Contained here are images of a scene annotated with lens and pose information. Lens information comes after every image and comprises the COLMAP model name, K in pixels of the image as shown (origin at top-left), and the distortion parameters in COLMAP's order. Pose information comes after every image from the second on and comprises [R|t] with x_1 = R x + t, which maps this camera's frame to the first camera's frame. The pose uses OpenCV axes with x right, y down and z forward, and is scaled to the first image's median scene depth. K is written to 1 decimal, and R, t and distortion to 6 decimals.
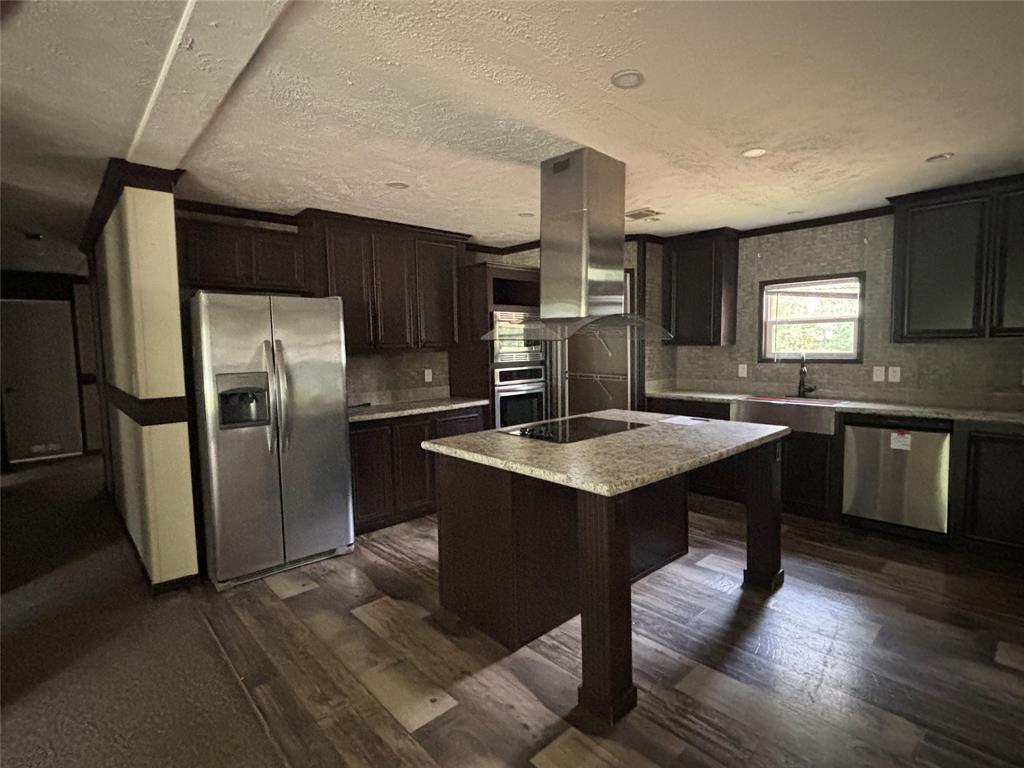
lens RADIAL K [[505.5, 0, 504.8], [0, 505.5, 383.4], [0, 0, 1]] dist [0.000629, -0.002048]
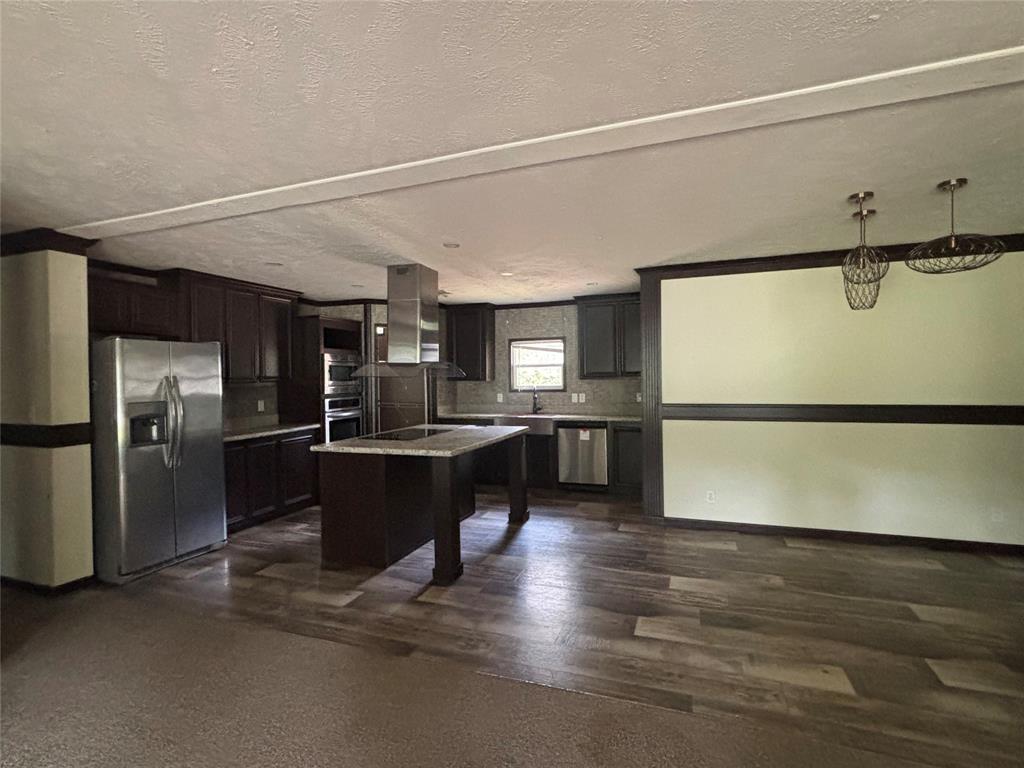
lens RADIAL K [[505.5, 0, 518.5], [0, 505.5, 384.0], [0, 0, 1]] dist [0.000629, -0.002048]
pose [[0.879365, -0.001503, 0.476145, -0.264285], [0.034311, 0.997595, -0.060218, 0.036203], [-0.474910, 0.069290, 0.877303, -0.462017]]
